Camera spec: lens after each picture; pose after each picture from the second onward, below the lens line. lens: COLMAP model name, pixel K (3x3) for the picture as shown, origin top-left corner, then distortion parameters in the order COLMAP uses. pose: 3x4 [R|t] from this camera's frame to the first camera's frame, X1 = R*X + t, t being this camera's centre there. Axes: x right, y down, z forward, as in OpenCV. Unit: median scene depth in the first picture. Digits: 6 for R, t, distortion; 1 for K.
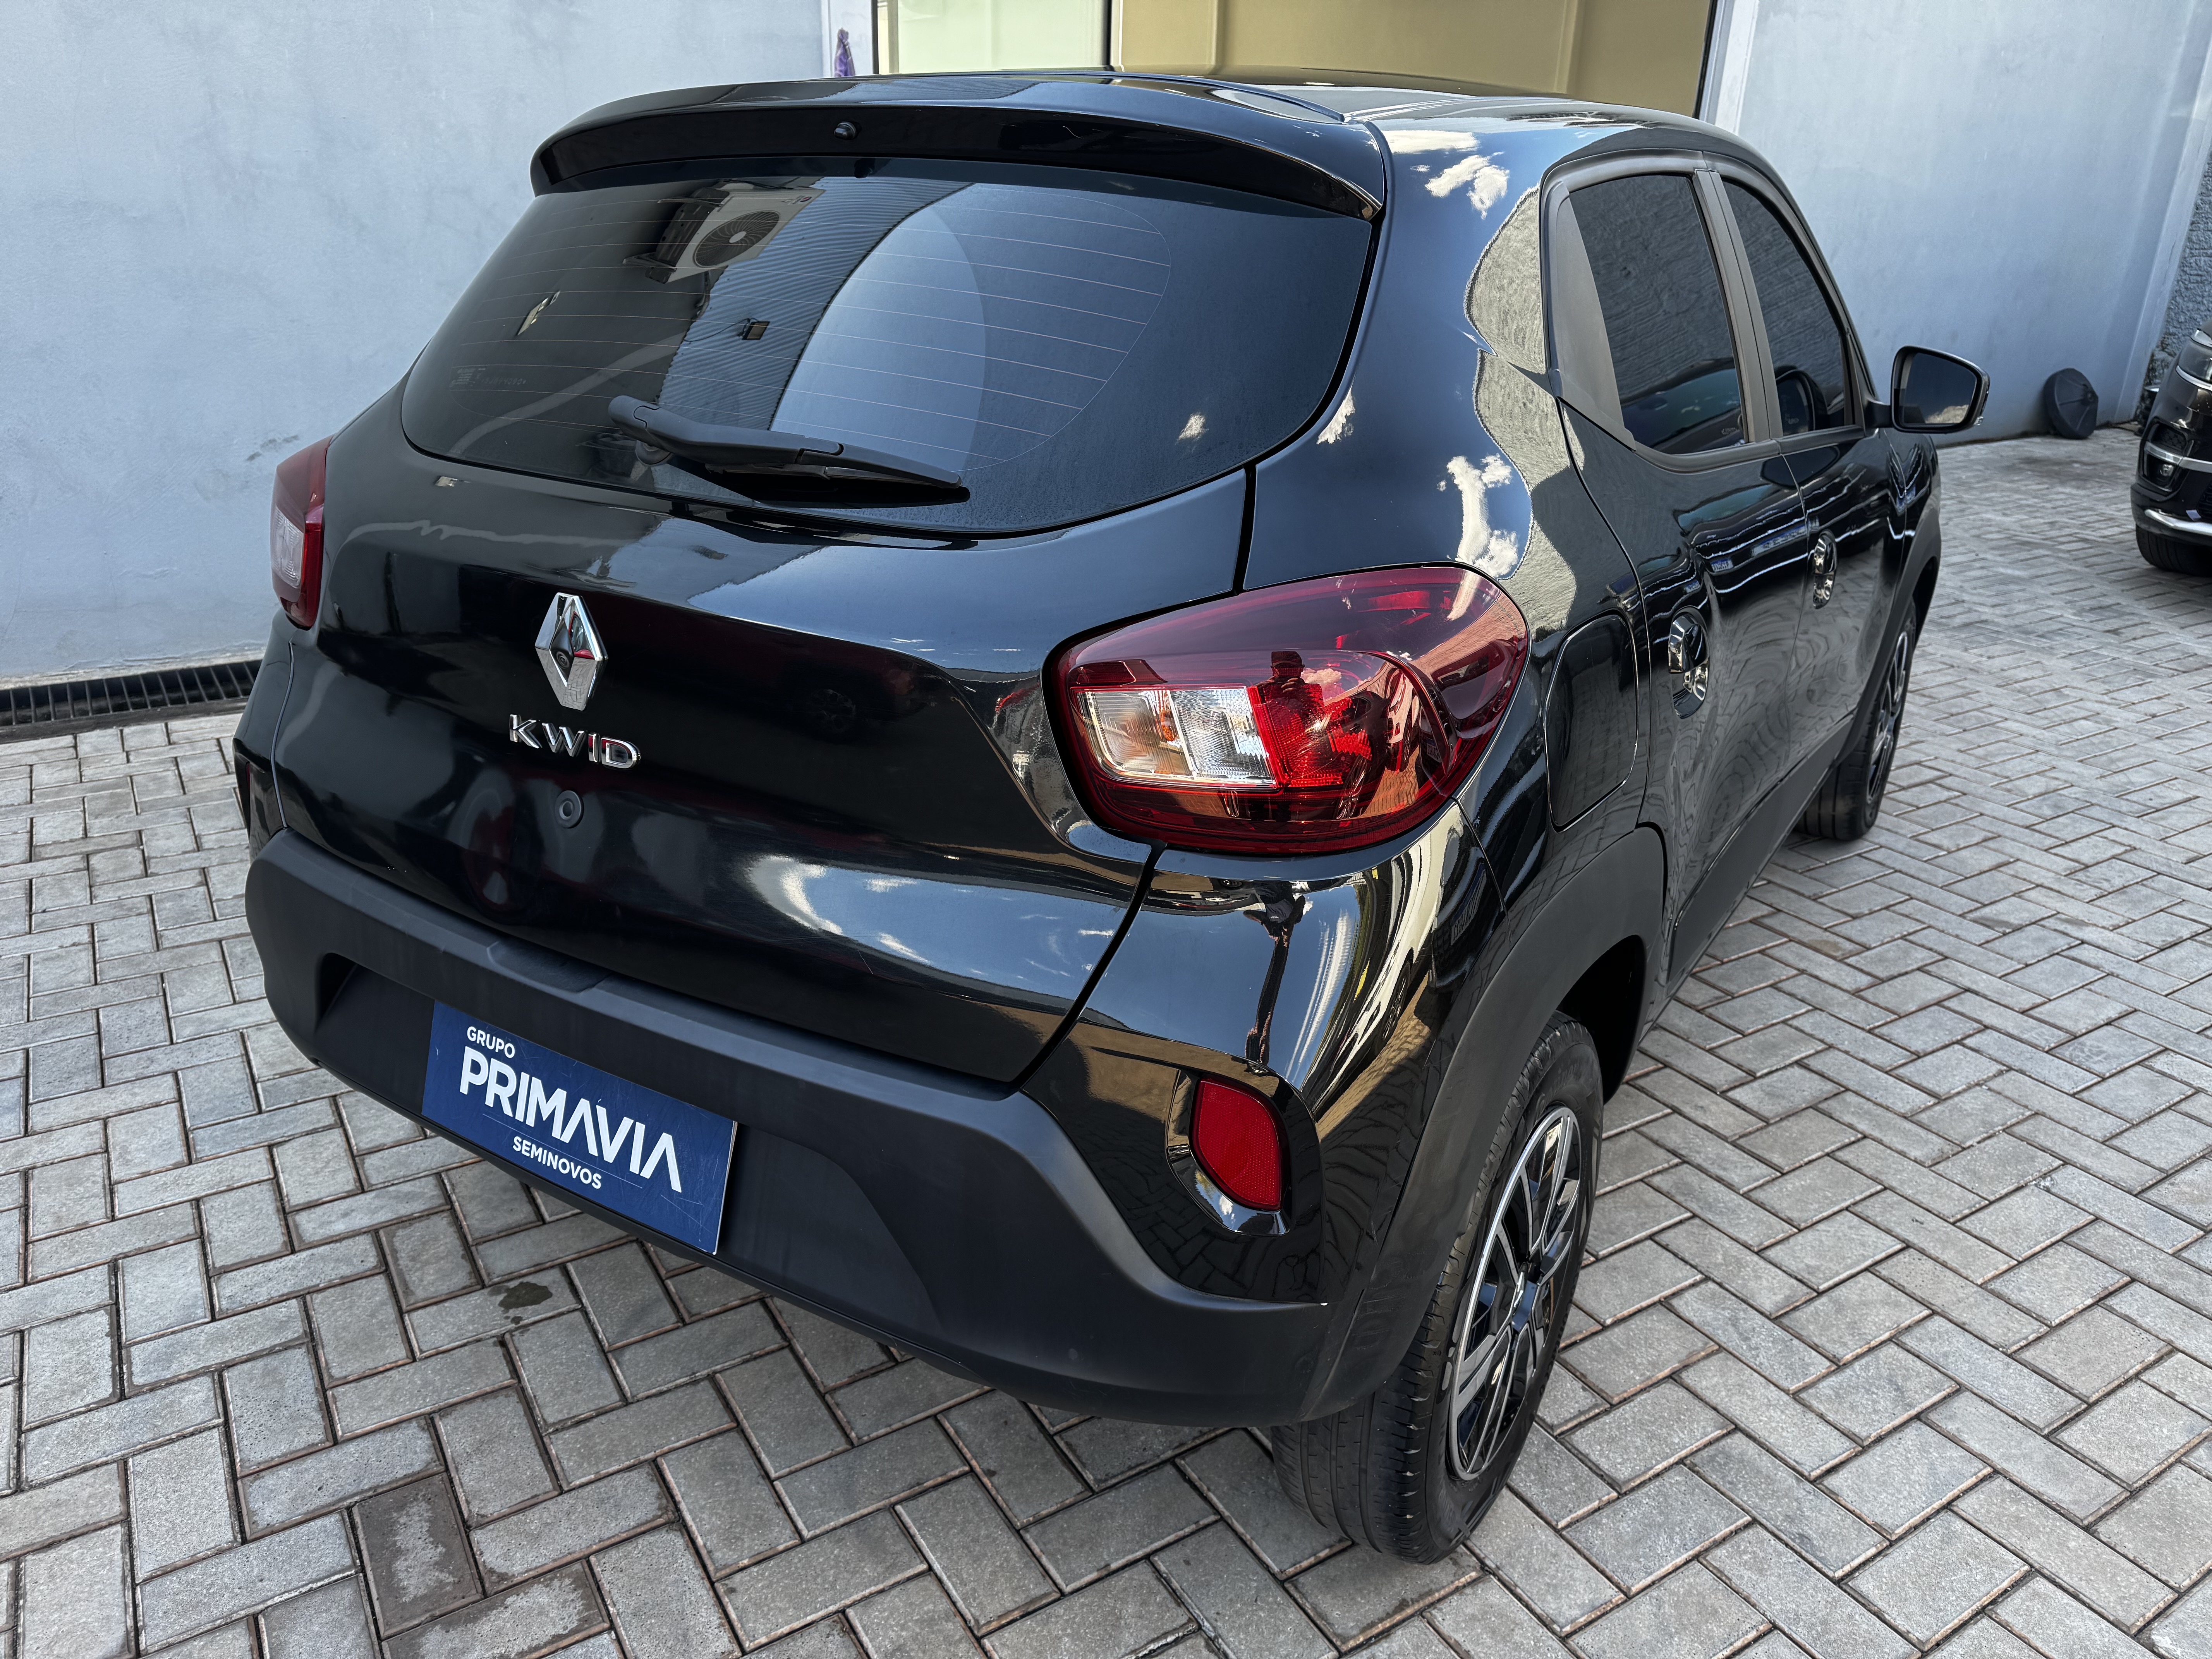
lens RADIAL K [[1590.2, 0, 1113.1], [0, 1590.2, 830.3], [0, 0, 1]] dist [0.001185, -0.003736]
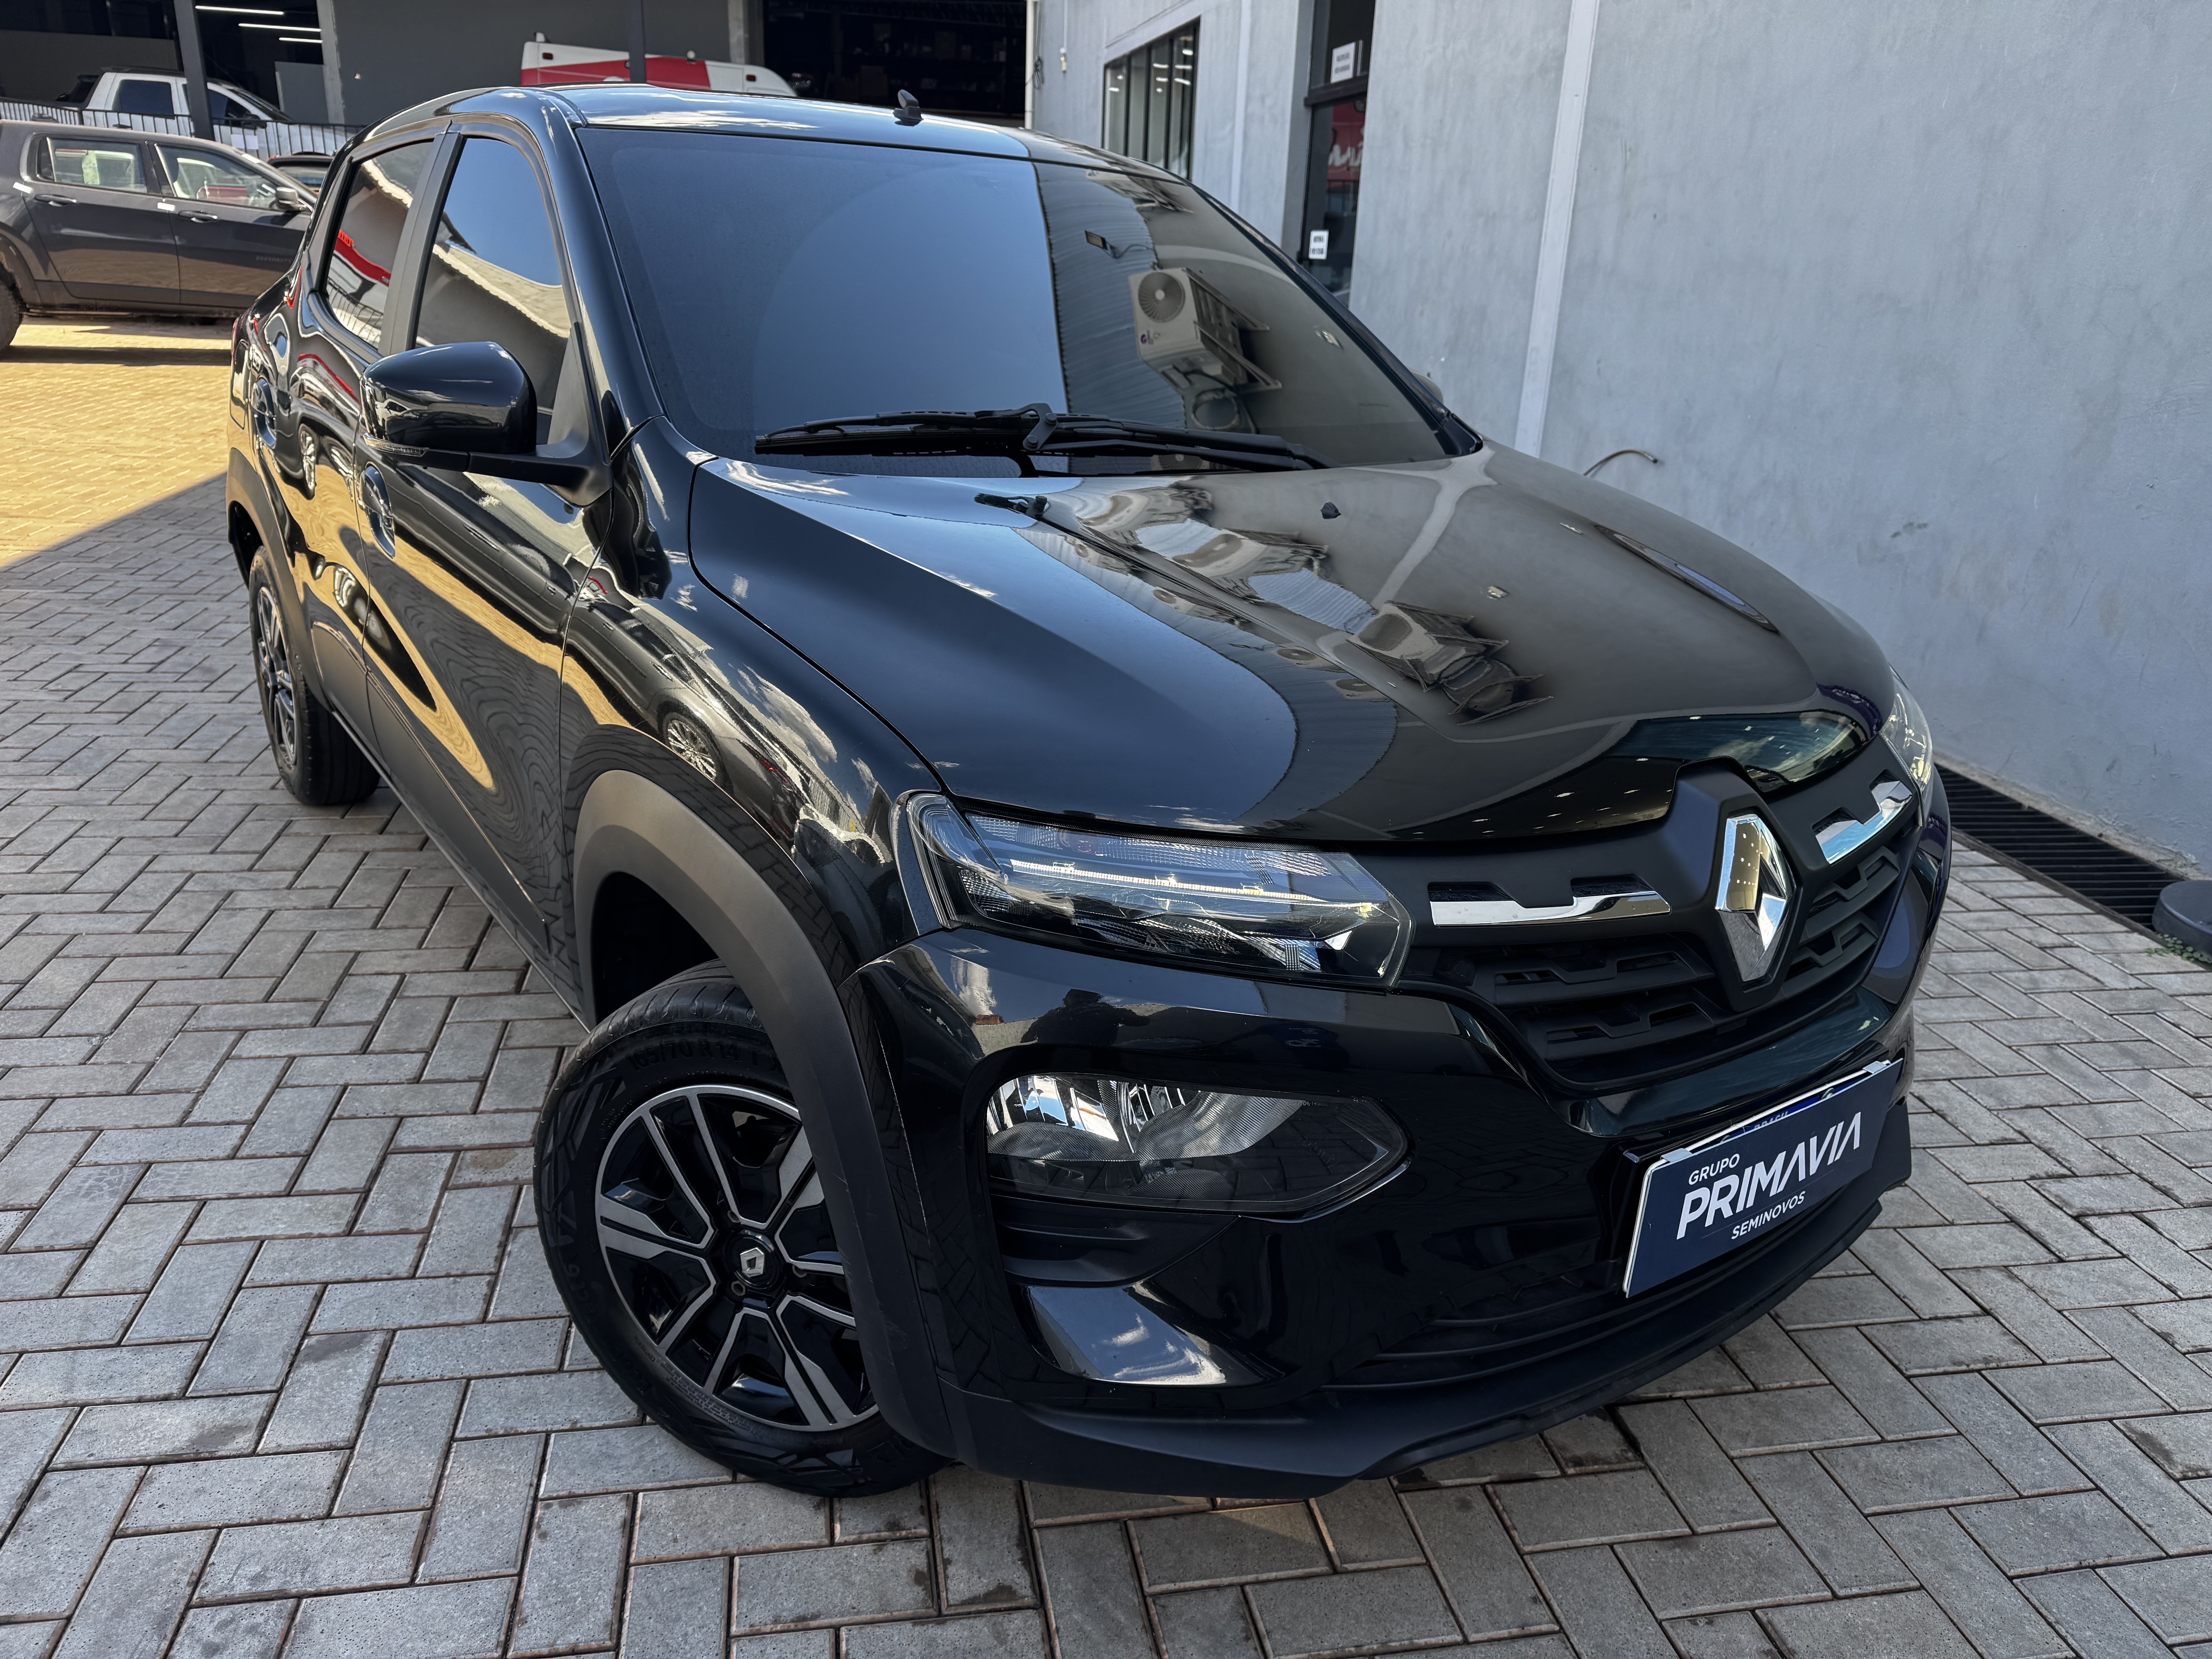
lens RADIAL K [[1590.2, 0, 1113.1], [0, 1590.2, 830.3], [0, 0, 1]] dist [0.001185, -0.003736]
pose [[-0.373462, 0.276453, -0.885494, 0.679440], [-0.399820, 0.813377, 0.422565, -0.336802], [0.837060, 0.511850, -0.193234, 0.937351]]
